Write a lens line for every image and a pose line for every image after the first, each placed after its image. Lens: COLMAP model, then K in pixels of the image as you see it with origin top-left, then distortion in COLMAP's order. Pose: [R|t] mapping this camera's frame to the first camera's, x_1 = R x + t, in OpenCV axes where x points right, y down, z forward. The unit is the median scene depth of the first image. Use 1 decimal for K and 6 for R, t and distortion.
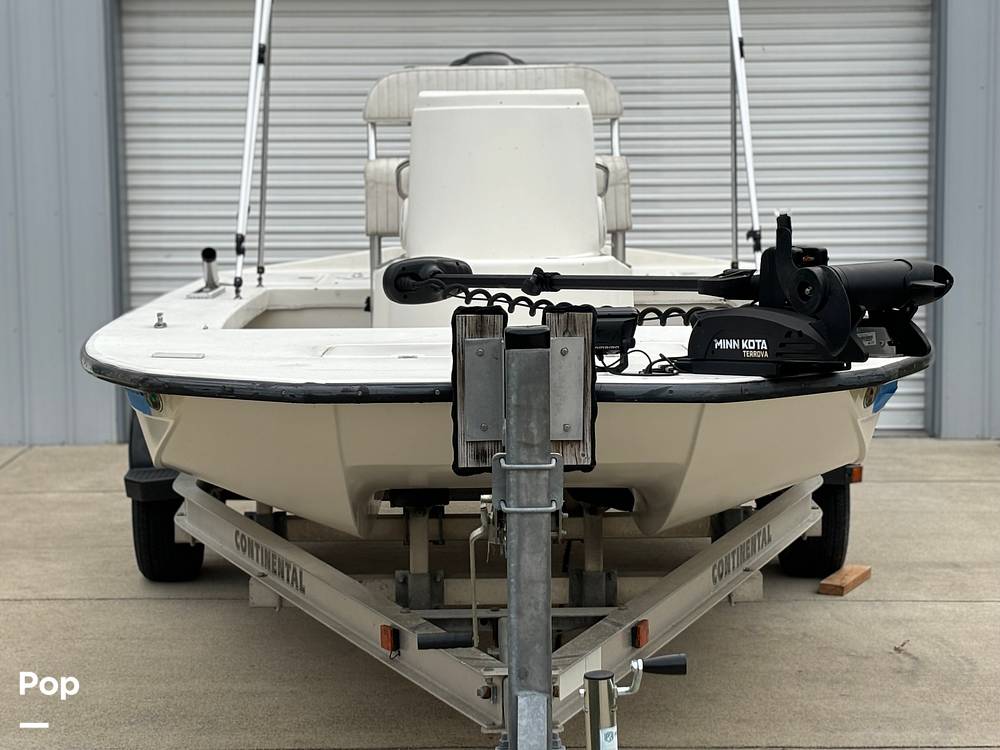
lens RADIAL K [[2312.0, 0, 500.0], [0, 2312.0, 375.0], [0, 0, 1]] dist [0.165071, -0.261056]
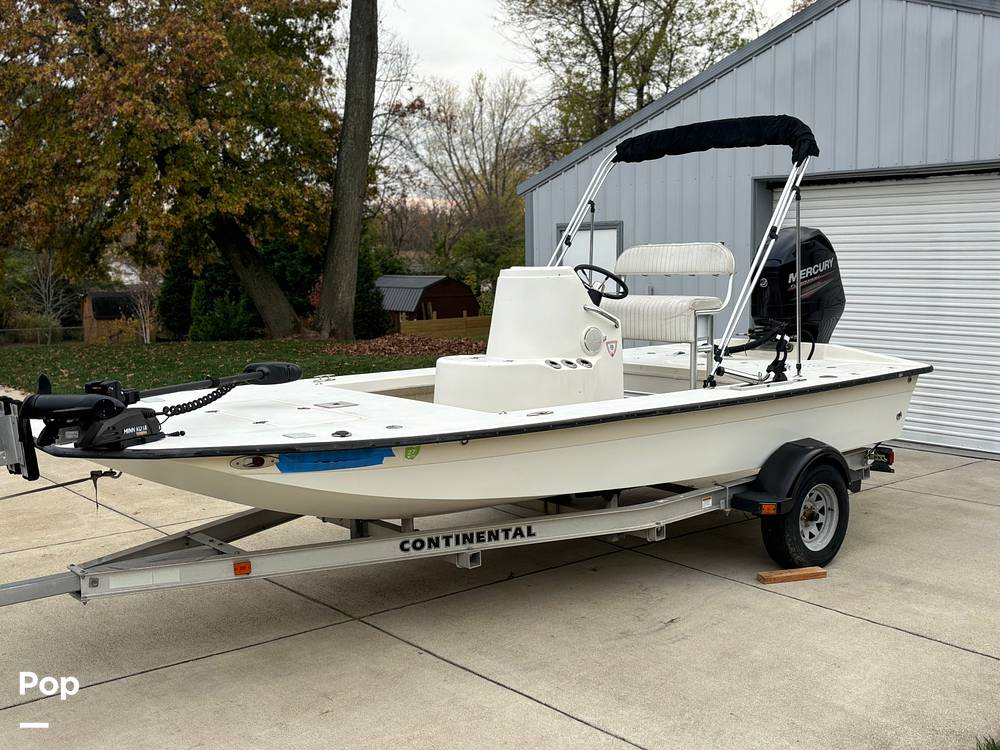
lens RADIAL K [[1095.4, 0, 504.9], [0, 1095.4, 371.5], [0, 0, 1]] dist [0.146102, -0.368453]
pose [[0.640299, 0.081536, -0.763786, 0.755511], [-0.064111, 0.996554, 0.052639, -0.096303], [0.765445, 0.015263, 0.643320, 0.485012]]
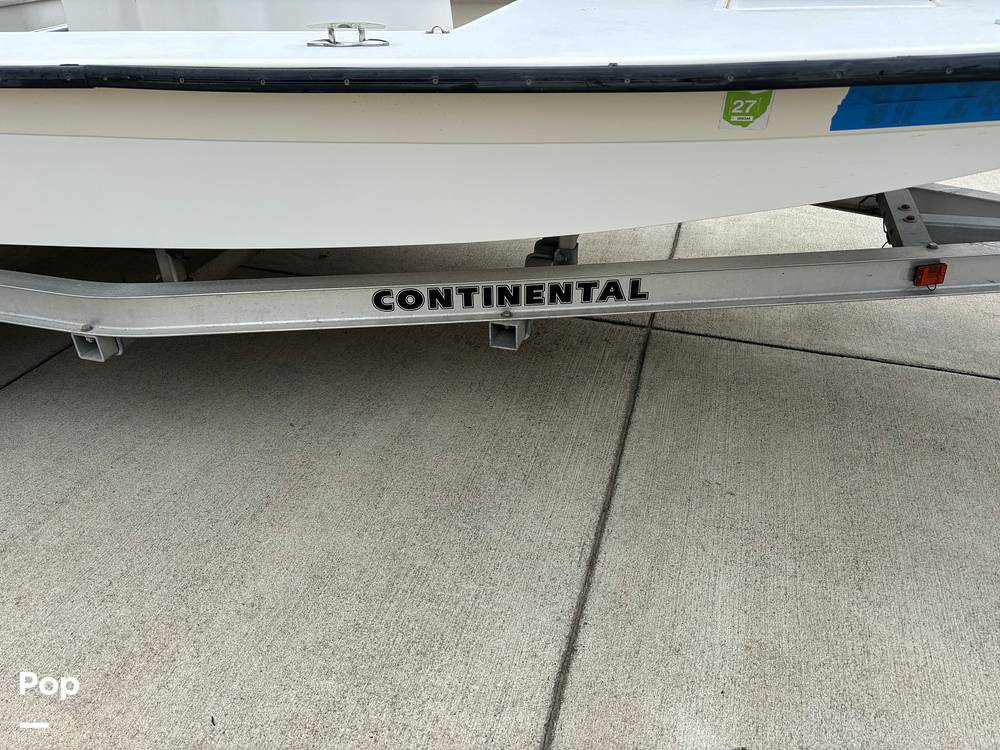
lens RADIAL K [[750.1, 0, 500.0], [0, 750.1, 375.0], [0, 0, 1]] dist [0.075150, -0.088694]
pose [[0.303442, -0.514816, 0.801803, -0.358191], [0.121864, 0.855536, 0.503198, -0.045289], [-0.945025, -0.054980, 0.322343, 0.907492]]
